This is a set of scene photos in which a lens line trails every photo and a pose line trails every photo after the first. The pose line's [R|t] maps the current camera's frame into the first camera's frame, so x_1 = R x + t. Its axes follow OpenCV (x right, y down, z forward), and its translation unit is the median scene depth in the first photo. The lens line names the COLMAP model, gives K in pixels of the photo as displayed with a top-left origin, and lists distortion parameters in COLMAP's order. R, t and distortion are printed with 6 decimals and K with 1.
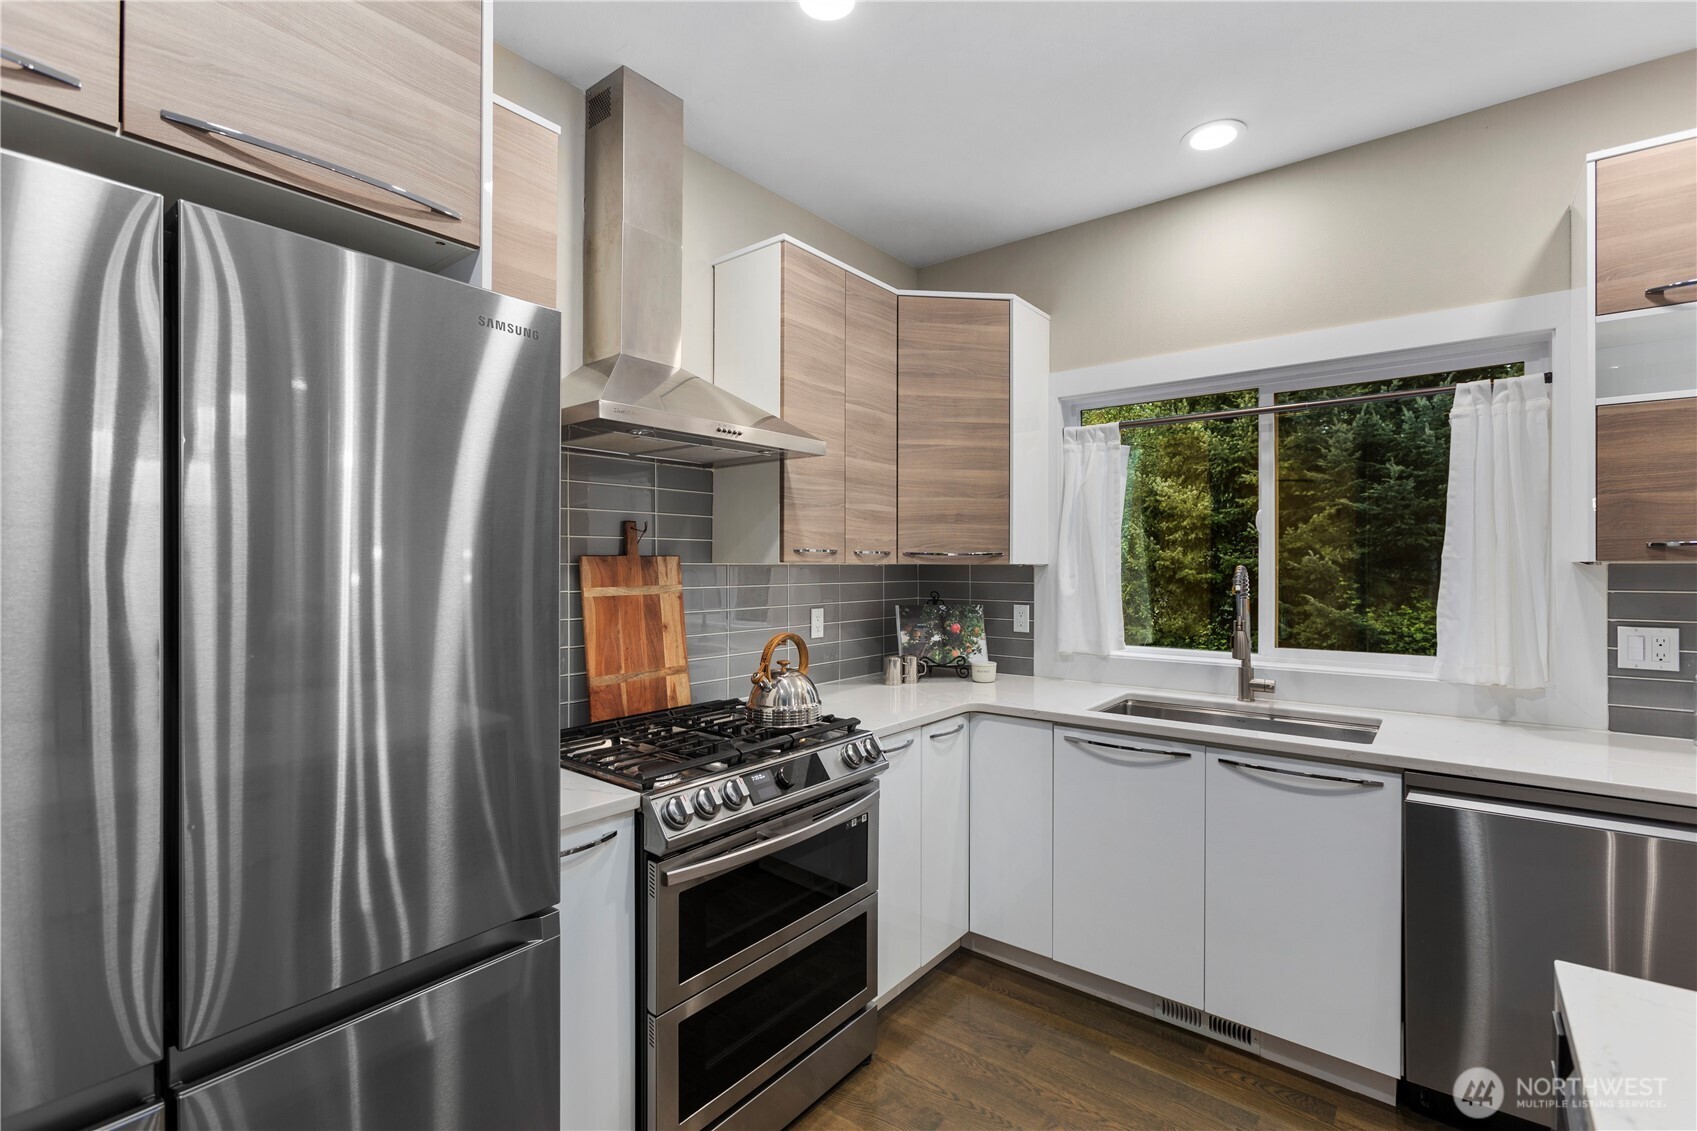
lens RADIAL K [[766.2, 0, 854.1], [0, 766.2, 566.4], [0, 0, 1]] dist [-0.010545, 0.010668]
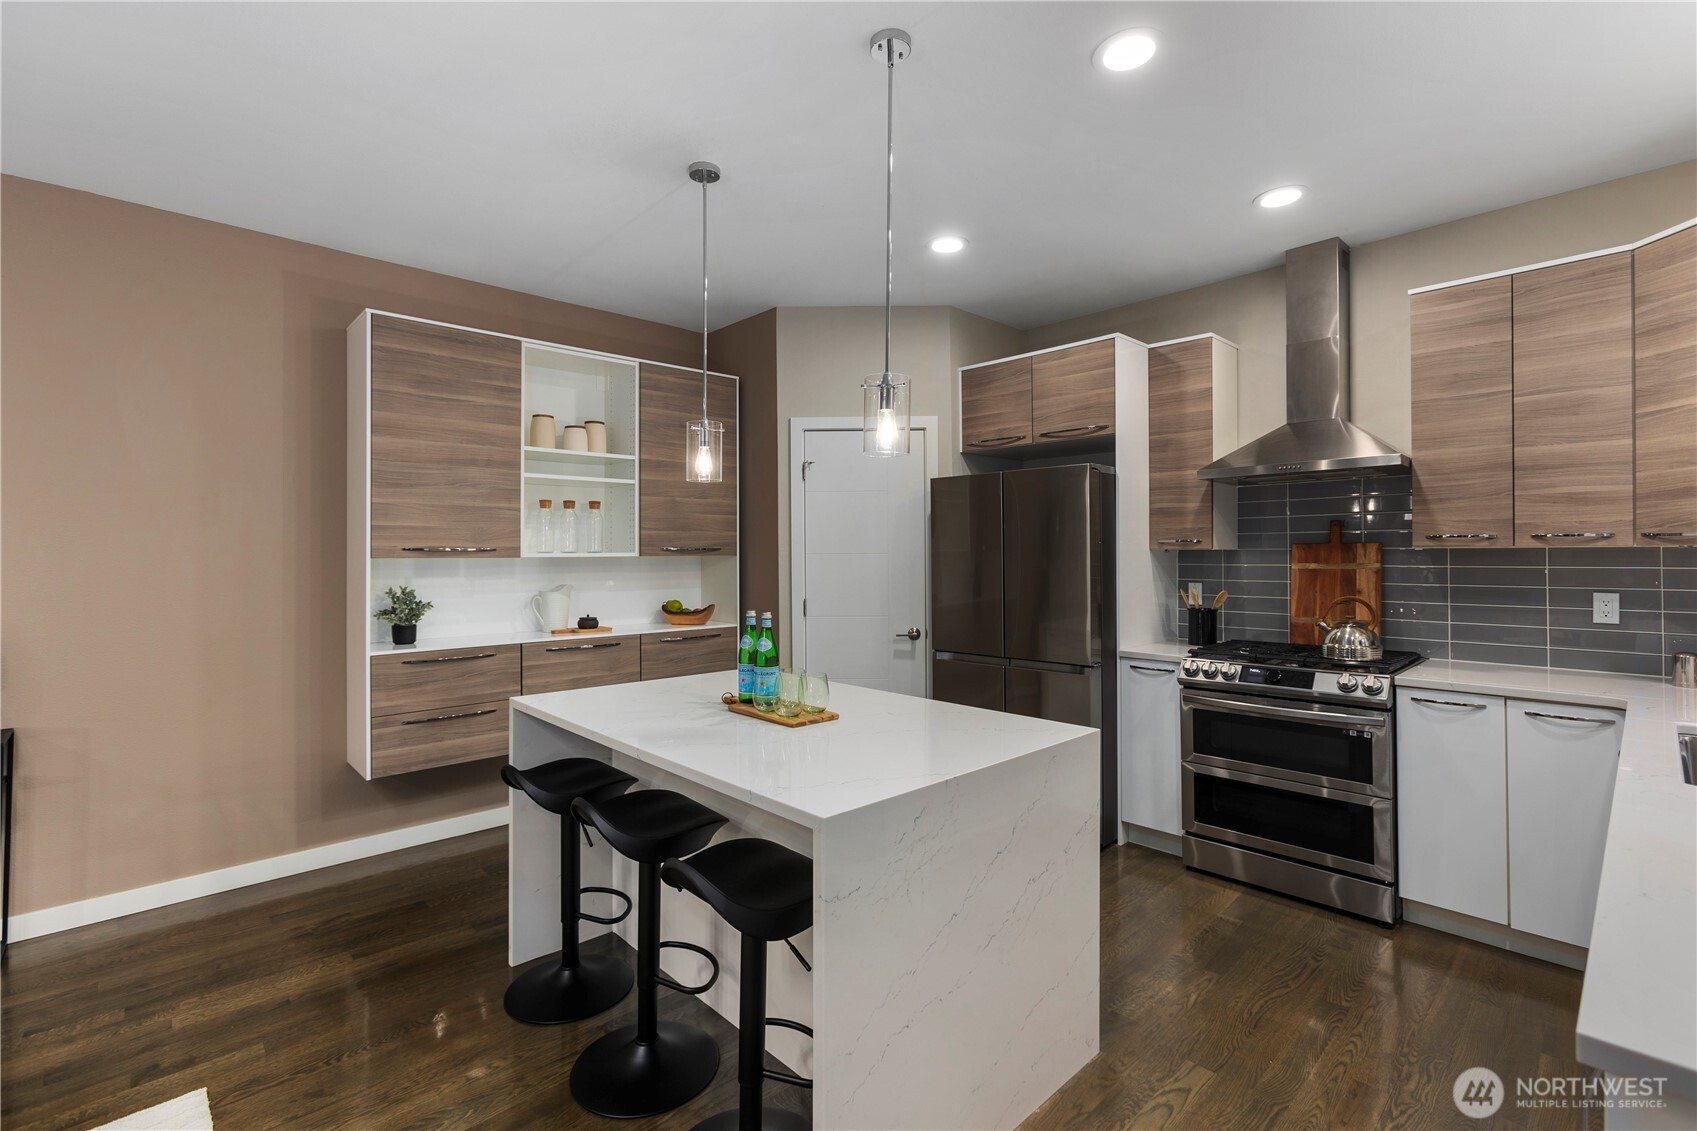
lens RADIAL K [[766.2, 0, 846.1], [0, 766.2, 548.6], [0, 0, 1]] dist [-0.010545, 0.010668]
pose [[-0.138664, -0.006240, -0.990320, 1.099649], [0.002308, 0.999975, -0.006624, 0.003635], [0.990337, -0.003204, -0.138646, 0.202548]]
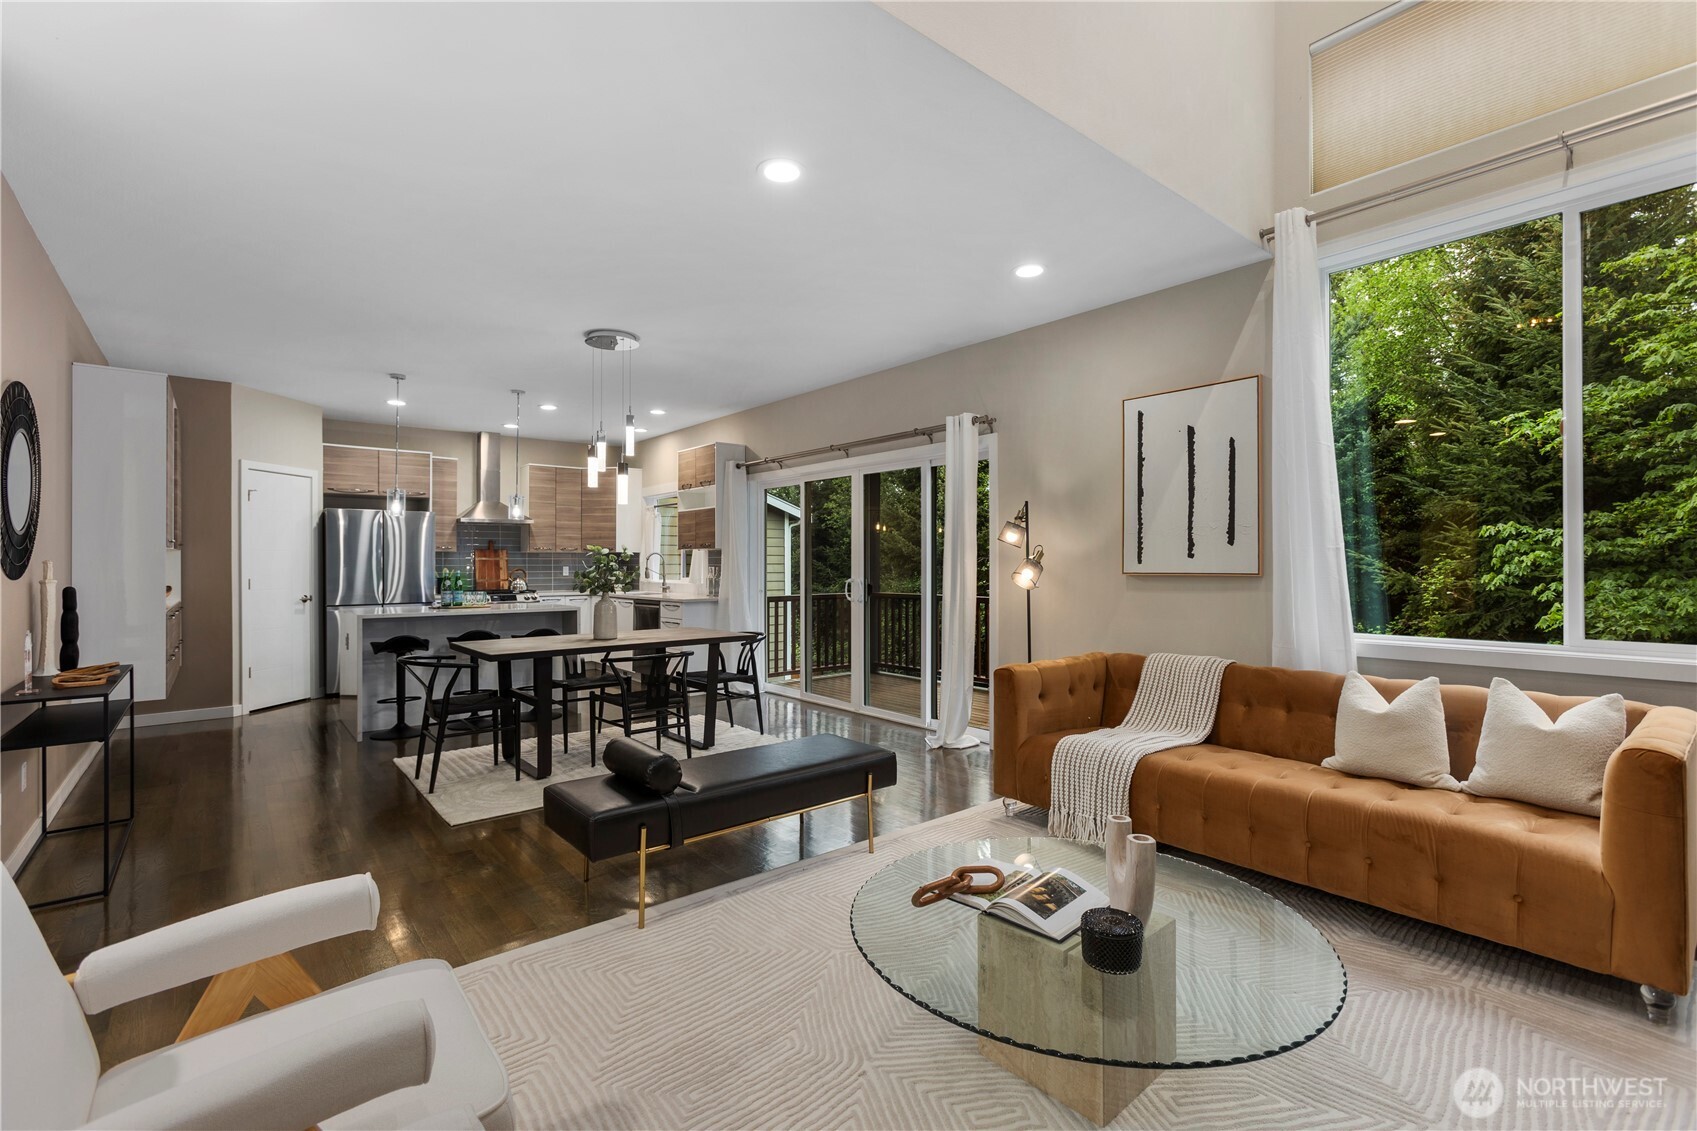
lens RADIAL K [[766.2, 0, 856.4], [0, 766.2, 568.7], [0, 0, 1]] dist [-0.010545, 0.010668]
pose [[0.978628, 0.000170, -0.205640, 1.883500], [0.001024, 0.999983, 0.005698, 0.050022], [0.205638, -0.005787, 0.978611, -1.956086]]
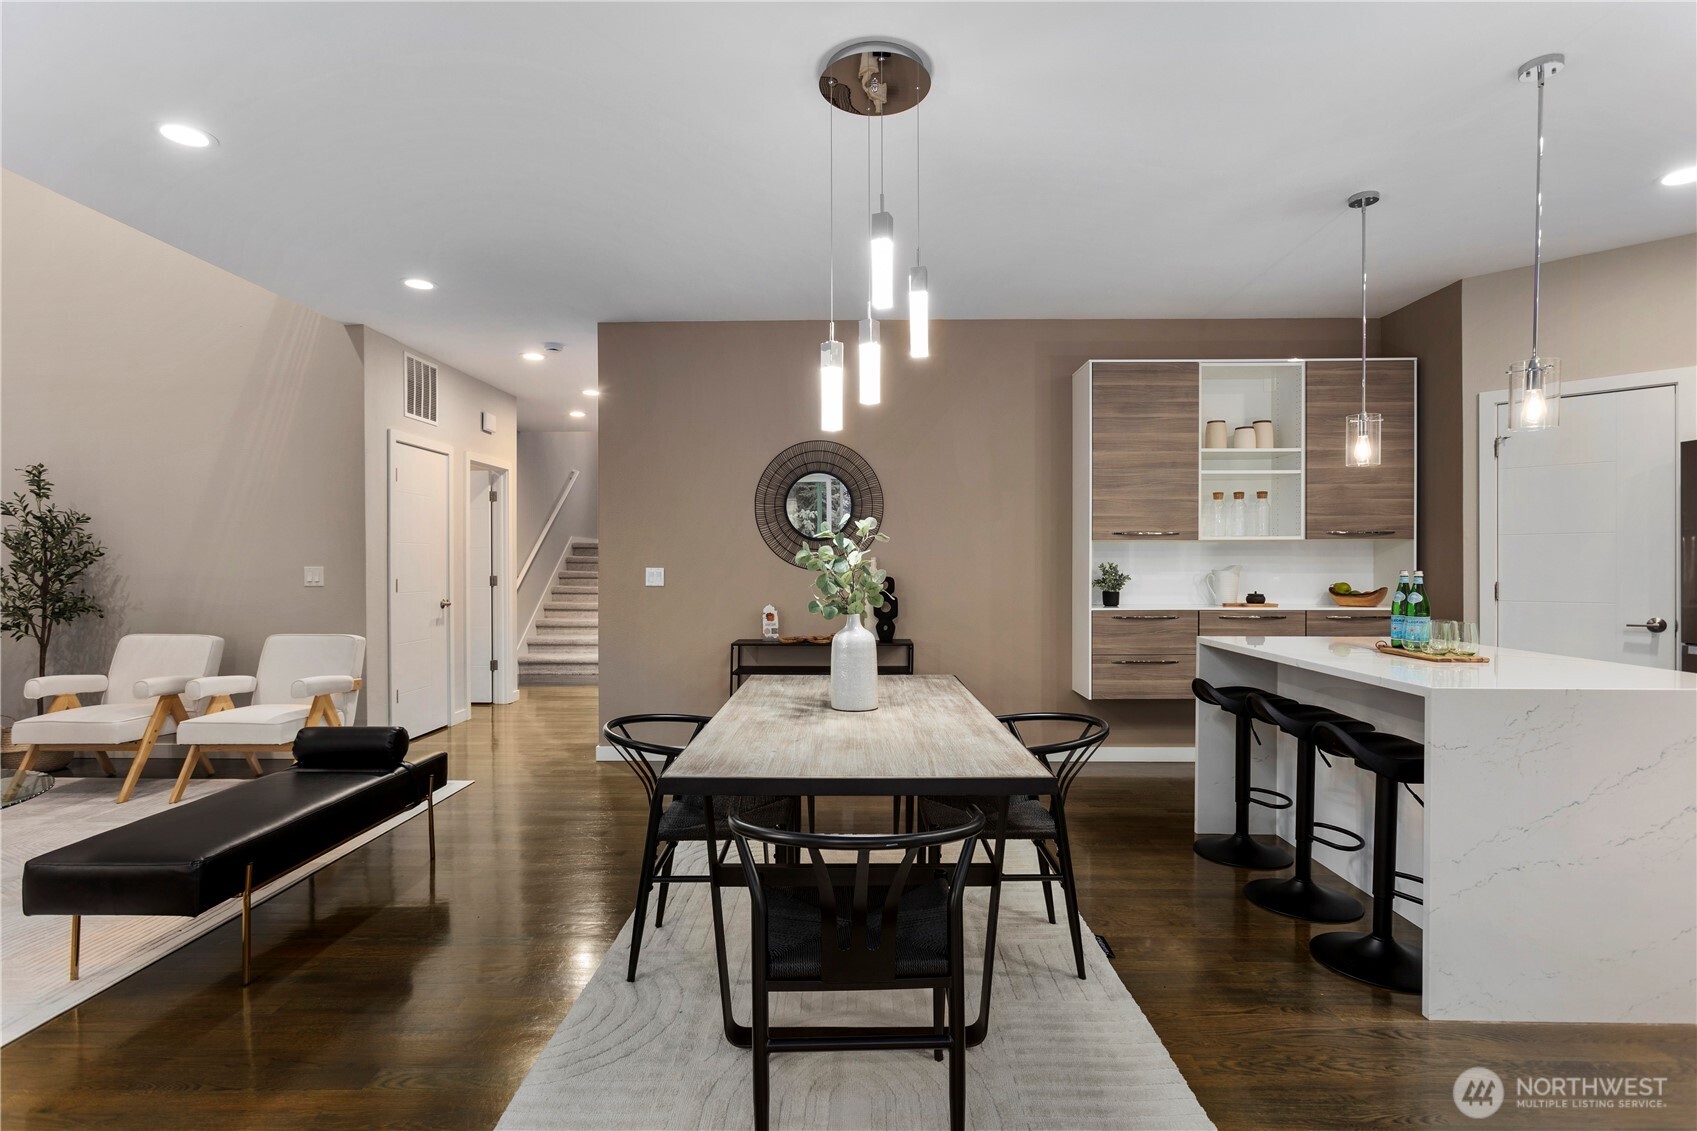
lens RADIAL K [[846.8, 0, 848.2], [0, 846.8, 568.4], [0, 0, 1]] dist [-0.006844, 0.005931]
pose [[-0.788416, 0.003401, -0.615133, 1.536458], [0.000153, 0.999986, 0.005334, 0.057335], [0.615143, 0.004111, -0.788405, 0.409560]]
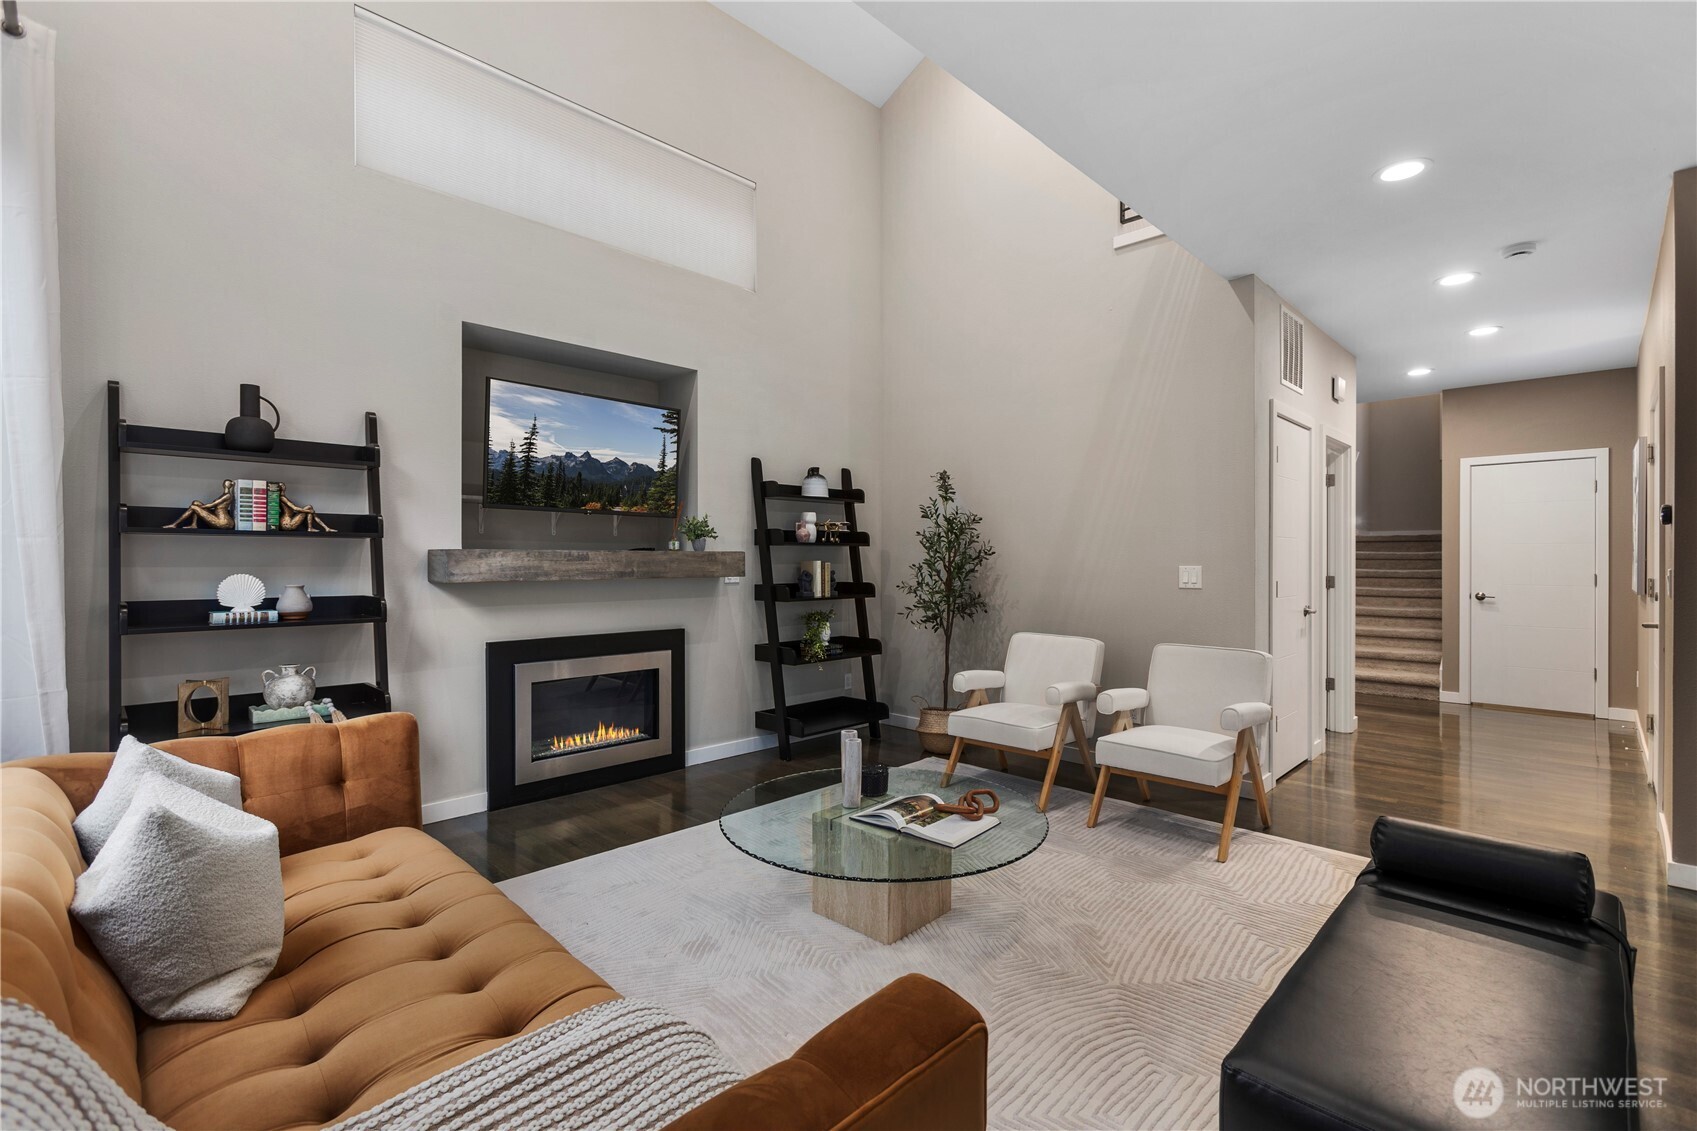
lens RADIAL K [[766.2, 0, 843.8], [0, 766.2, 567.1], [0, 0, 1]] dist [-0.010545, 0.010668]
pose [[-0.995390, -0.000792, 0.095908, 1.847613], [0.000463, 0.999915, 0.013060, 0.045534], [-0.095910, 0.013044, -0.995305, -0.270172]]
